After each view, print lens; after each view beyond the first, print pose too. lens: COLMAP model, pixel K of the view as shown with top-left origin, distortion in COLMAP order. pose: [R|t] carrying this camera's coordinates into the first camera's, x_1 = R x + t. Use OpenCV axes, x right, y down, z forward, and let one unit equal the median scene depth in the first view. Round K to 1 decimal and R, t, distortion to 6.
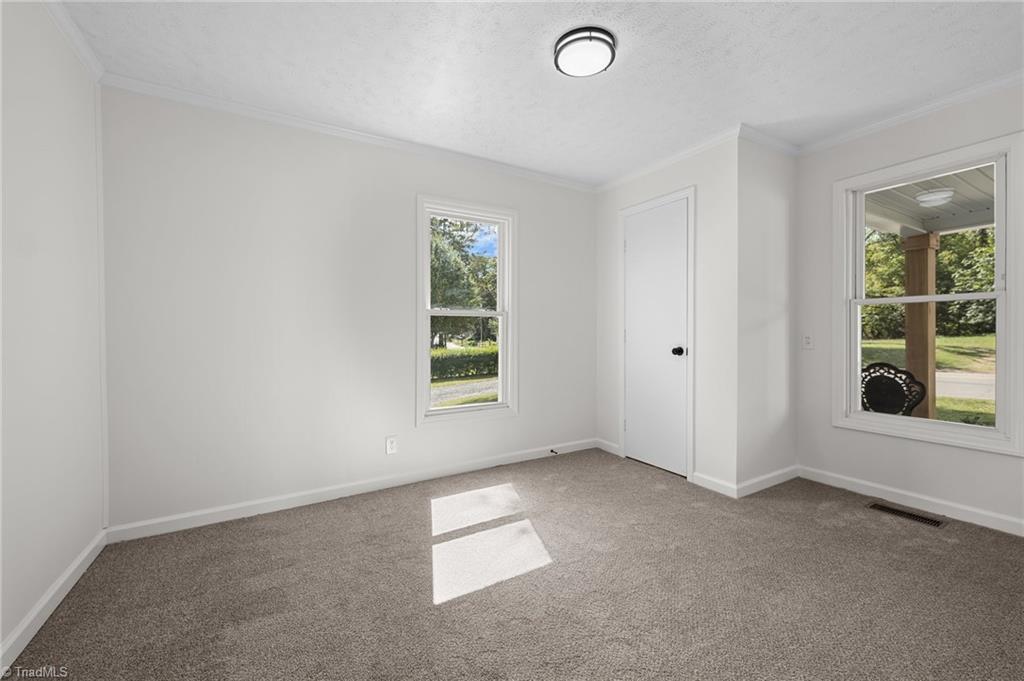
lens RADIAL K [[418.3, 0, 510.6], [0, 418.3, 335.6], [0, 0, 1]] dist [0.001366, -0.000076]
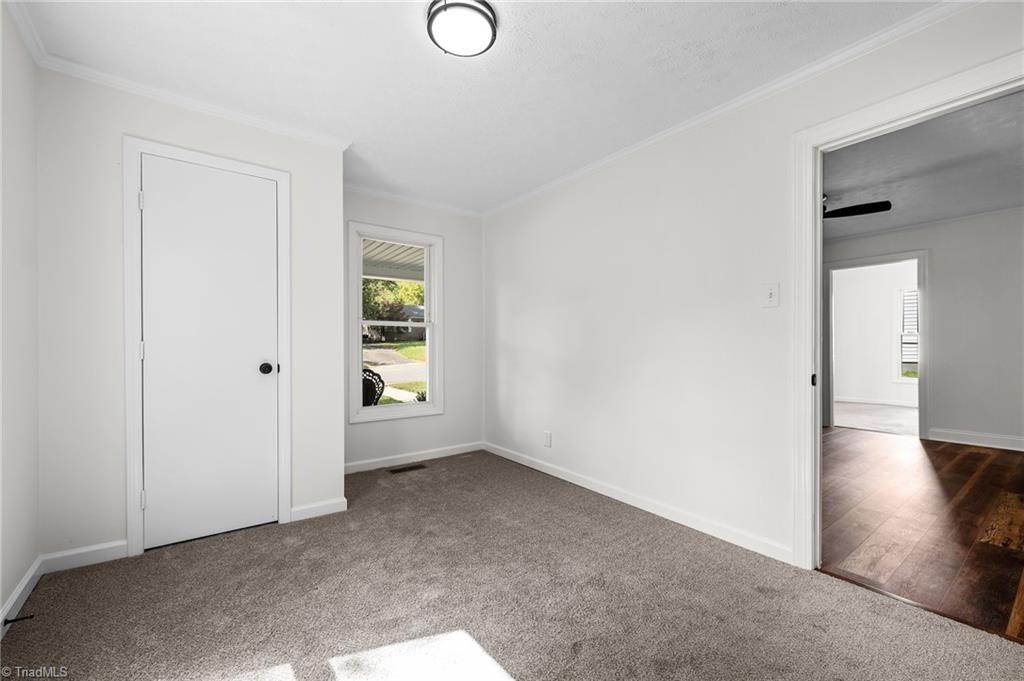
lens RADIAL K [[412.9, 0, 508.9], [0, 412.9, 348.8], [0, 0, 1]] dist [0.000795, 0.000053]
pose [[-0.115039, 0.000092, 0.993361, -0.510565], [0.004652, 0.999989, 0.000446, 0.001816], [-0.993350, 0.004672, -0.115039, 0.744909]]
